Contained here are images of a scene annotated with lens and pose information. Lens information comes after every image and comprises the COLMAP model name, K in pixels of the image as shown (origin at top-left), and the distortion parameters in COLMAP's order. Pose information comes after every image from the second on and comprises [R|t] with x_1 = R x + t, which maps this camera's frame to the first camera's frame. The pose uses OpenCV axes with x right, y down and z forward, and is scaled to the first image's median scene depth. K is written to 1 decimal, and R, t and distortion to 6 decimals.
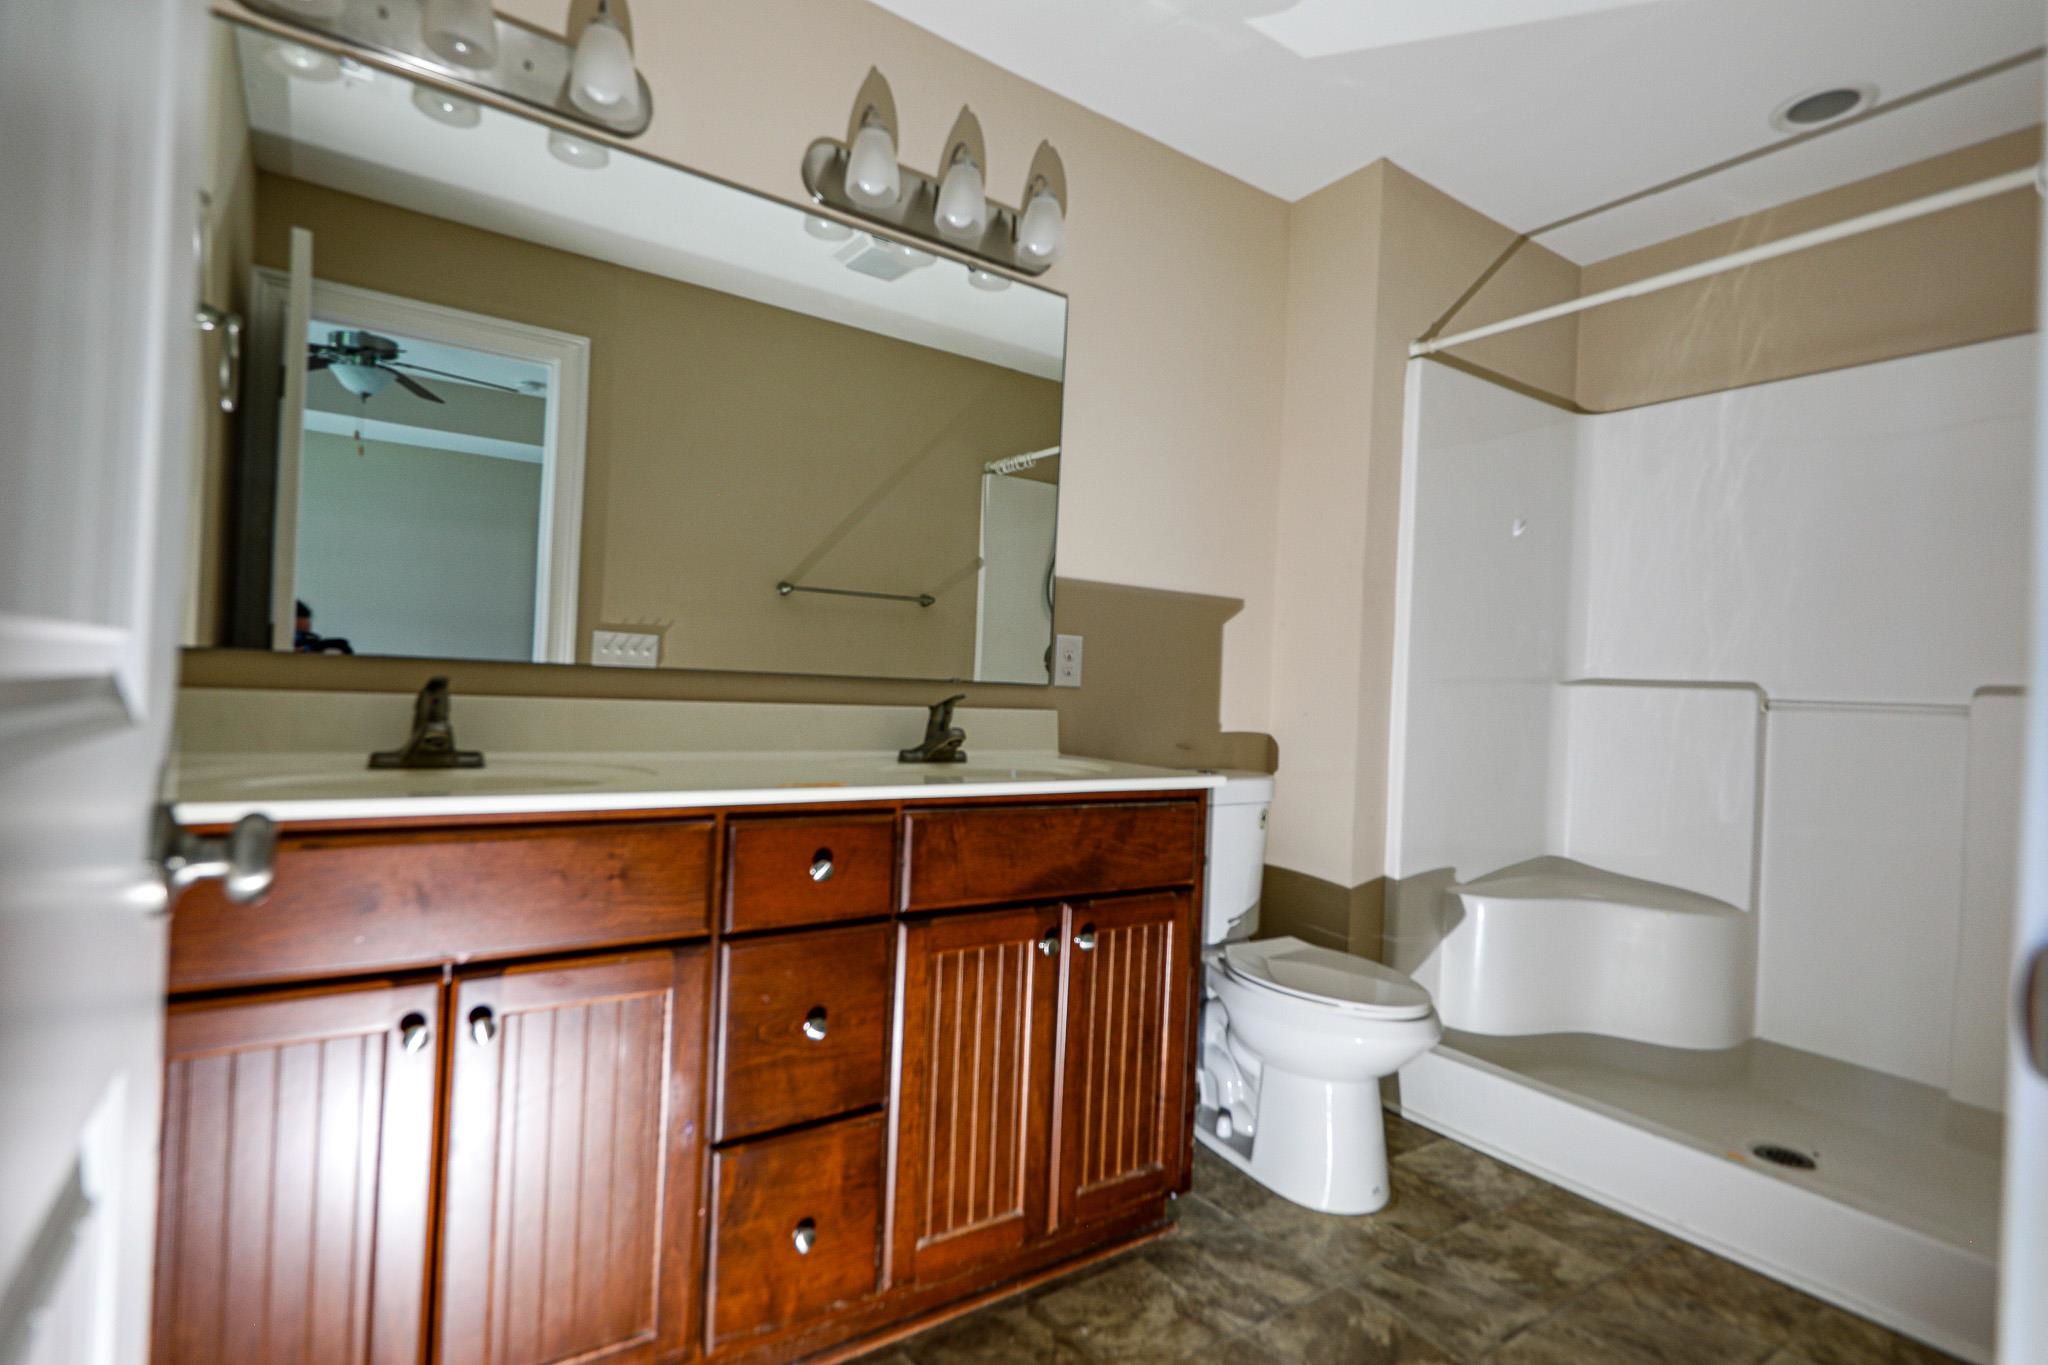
lens RADIAL K [[984.8, 0, 1018.4], [0, 984.8, 683.2], [0, 0, 1]] dist [0.022294, -0.008160]
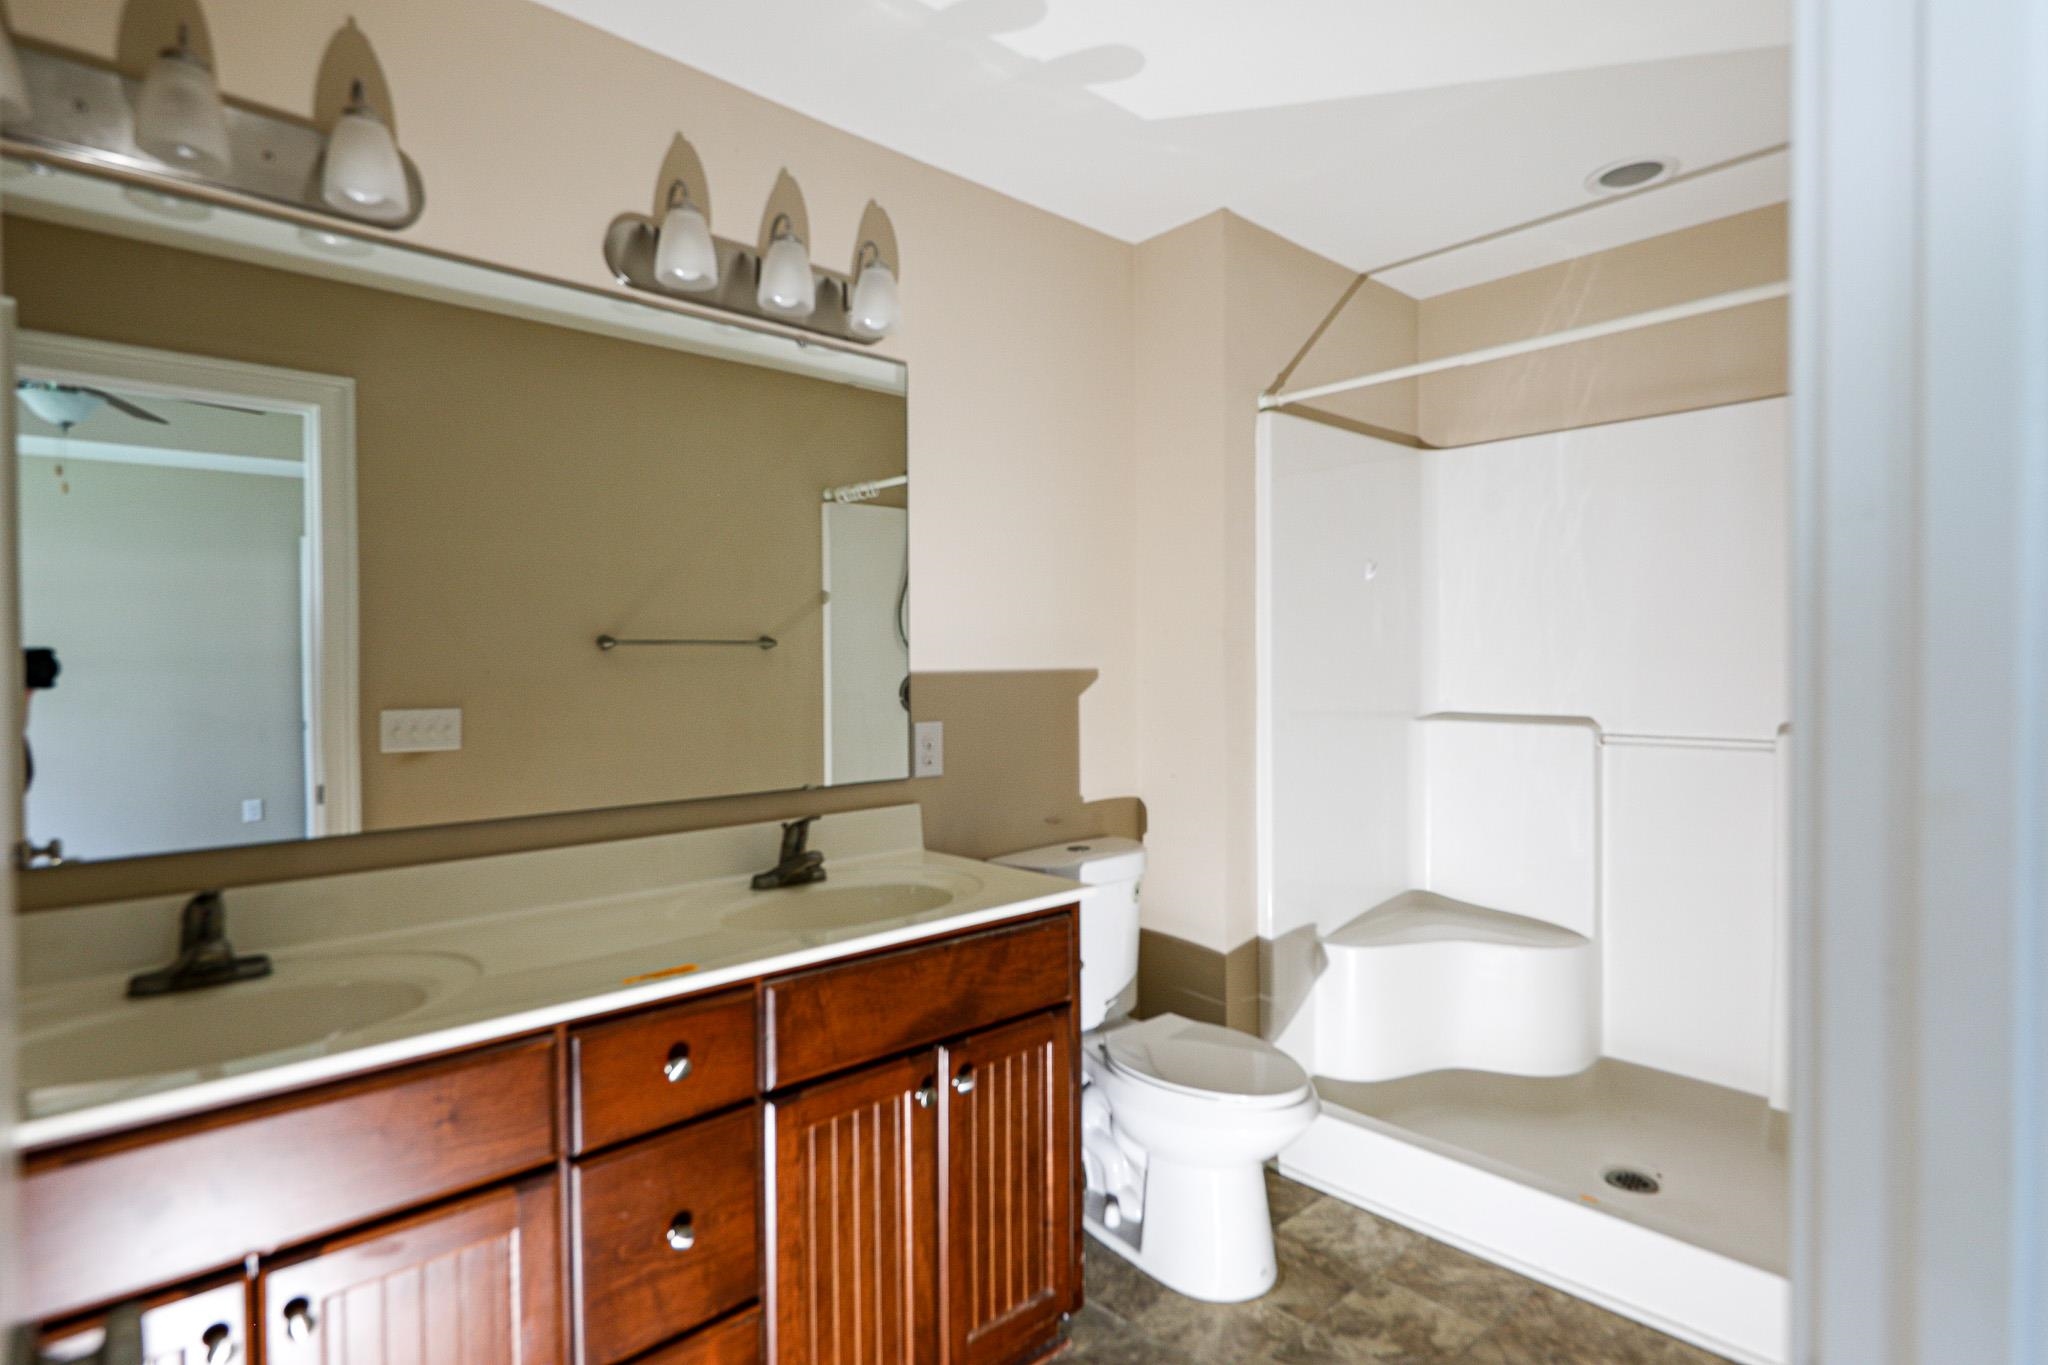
lens RADIAL K [[1055.5, 0, 1016.3], [0, 1055.5, 696.9], [0, 0, 1]] dist [0.021066, -0.006790]
pose [[0.989270, -0.054916, 0.135385, -0.000133], [0.051299, 0.998231, 0.030069, -0.112675], [-0.136797, -0.022801, 0.990337, -0.015748]]
